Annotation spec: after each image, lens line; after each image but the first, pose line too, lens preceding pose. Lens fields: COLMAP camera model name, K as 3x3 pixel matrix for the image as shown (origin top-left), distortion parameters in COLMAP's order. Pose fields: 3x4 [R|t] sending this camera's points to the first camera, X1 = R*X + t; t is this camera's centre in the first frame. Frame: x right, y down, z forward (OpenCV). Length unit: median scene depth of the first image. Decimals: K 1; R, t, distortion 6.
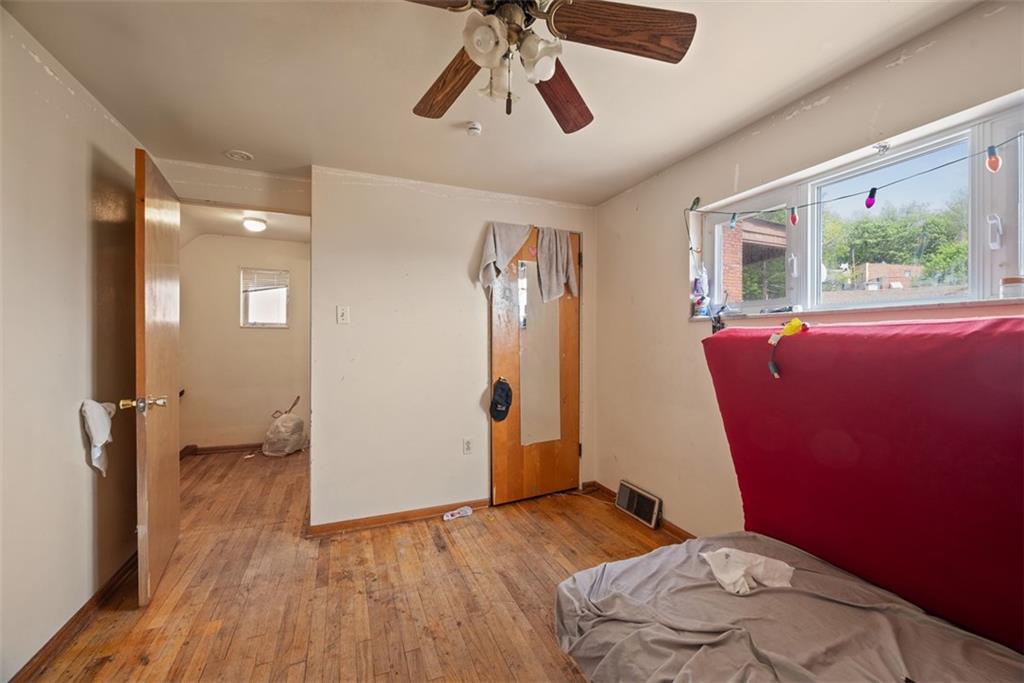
lens RADIAL K [[404.1, 0, 513.7], [0, 404.1, 339.5], [0, 0, 1]] dist [-0.000559, 0.000238]
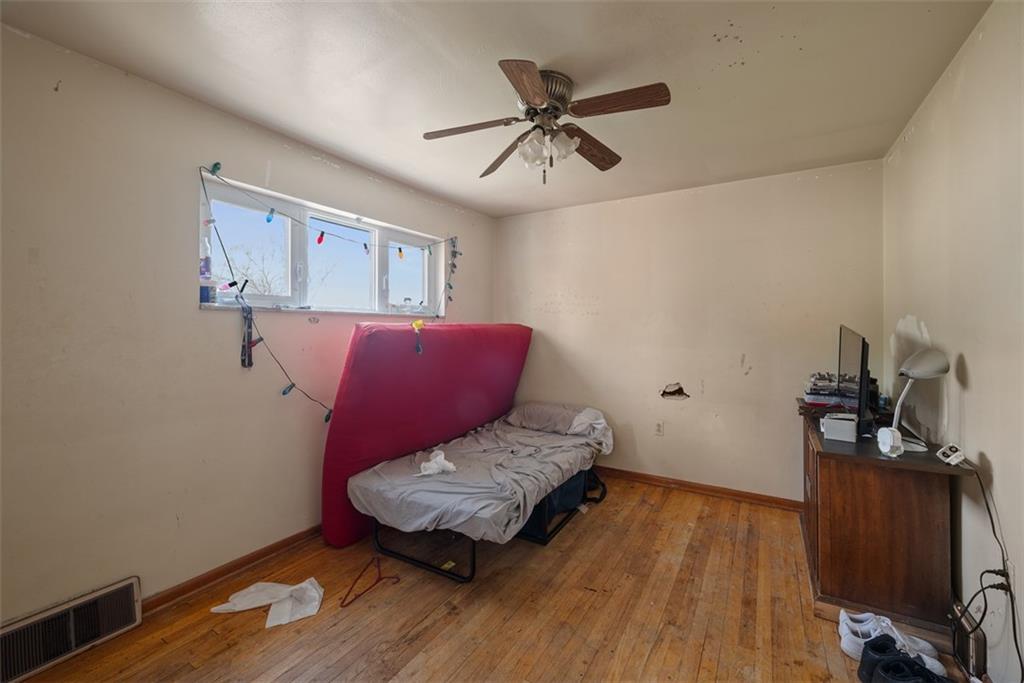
lens RADIAL K [[404.1, 0, 513.8], [0, 404.1, 334.5], [0, 0, 1]] dist [-0.000559, 0.000238]
pose [[-0.572204, -0.012730, 0.820012, -0.585933], [-0.002520, 0.999902, 0.013765, -0.008284], [-0.820107, 0.005810, -0.572180, 0.975623]]
